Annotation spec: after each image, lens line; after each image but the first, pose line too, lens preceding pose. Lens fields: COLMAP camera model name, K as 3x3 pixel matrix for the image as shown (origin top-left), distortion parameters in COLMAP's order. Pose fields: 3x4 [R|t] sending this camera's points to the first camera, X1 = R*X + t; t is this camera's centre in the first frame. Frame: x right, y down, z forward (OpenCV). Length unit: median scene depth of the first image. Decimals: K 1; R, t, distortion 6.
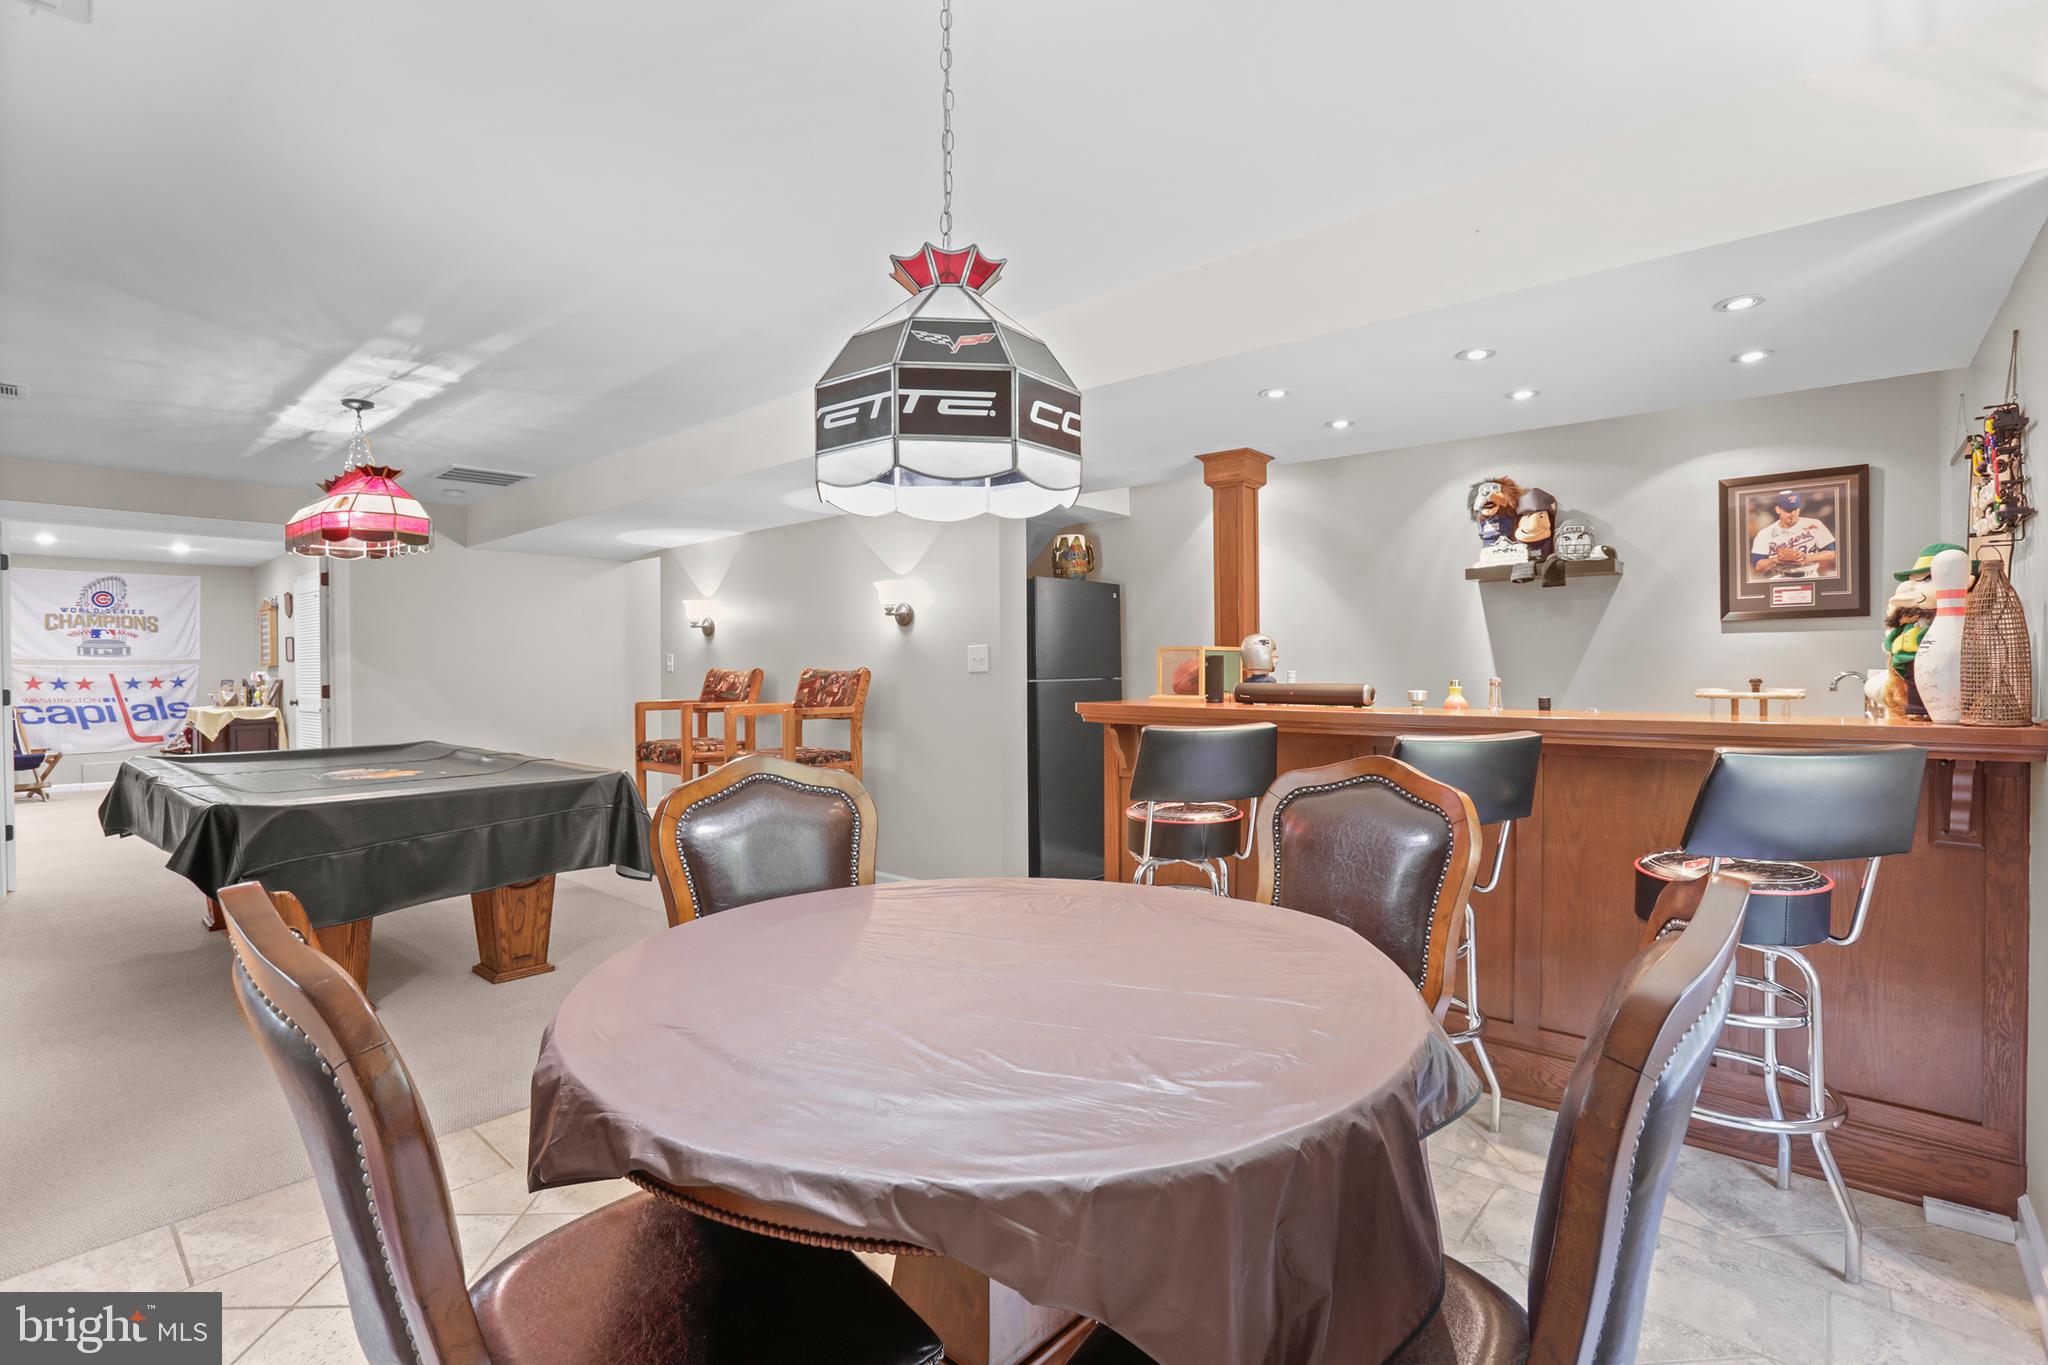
lens RADIAL K [[937.1, 0, 1002.2], [0, 937.1, 691.5], [0, 0, 1]] dist [-0.102241, 0.047984]
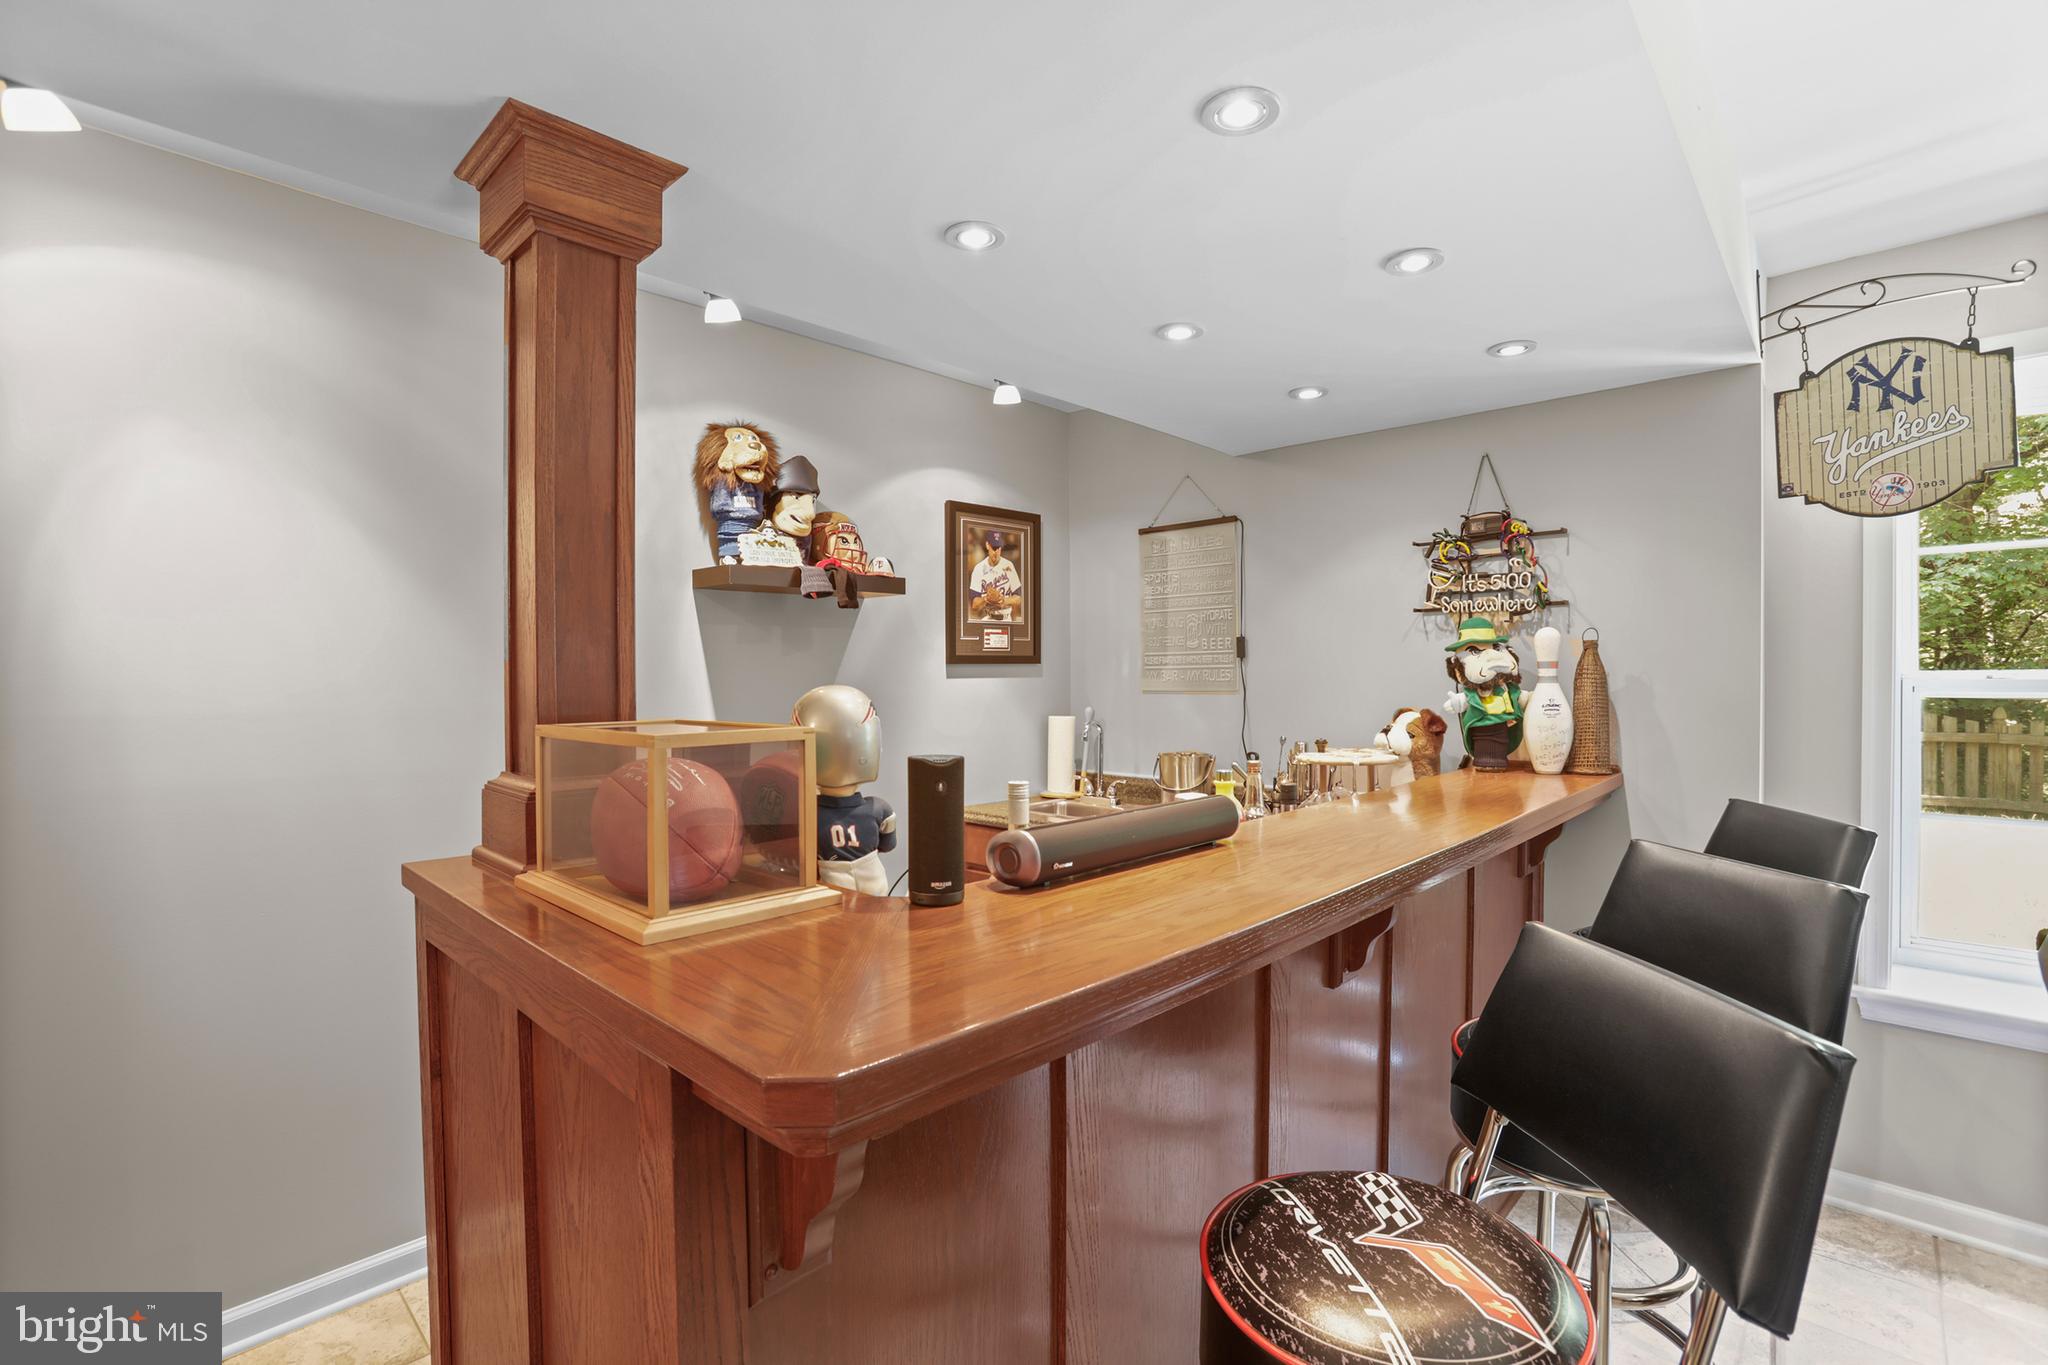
lens RADIAL K [[940.5, 0, 1024.0], [0, 940.5, 682.5], [0, 0, 1]] dist [-0.029776, 0.000215]
pose [[0.044841, -0.003496, 0.998988, -0.099909], [0.034548, 0.999401, 0.001947, -0.062217], [-0.998397, 0.034426, 0.044935, 0.916286]]
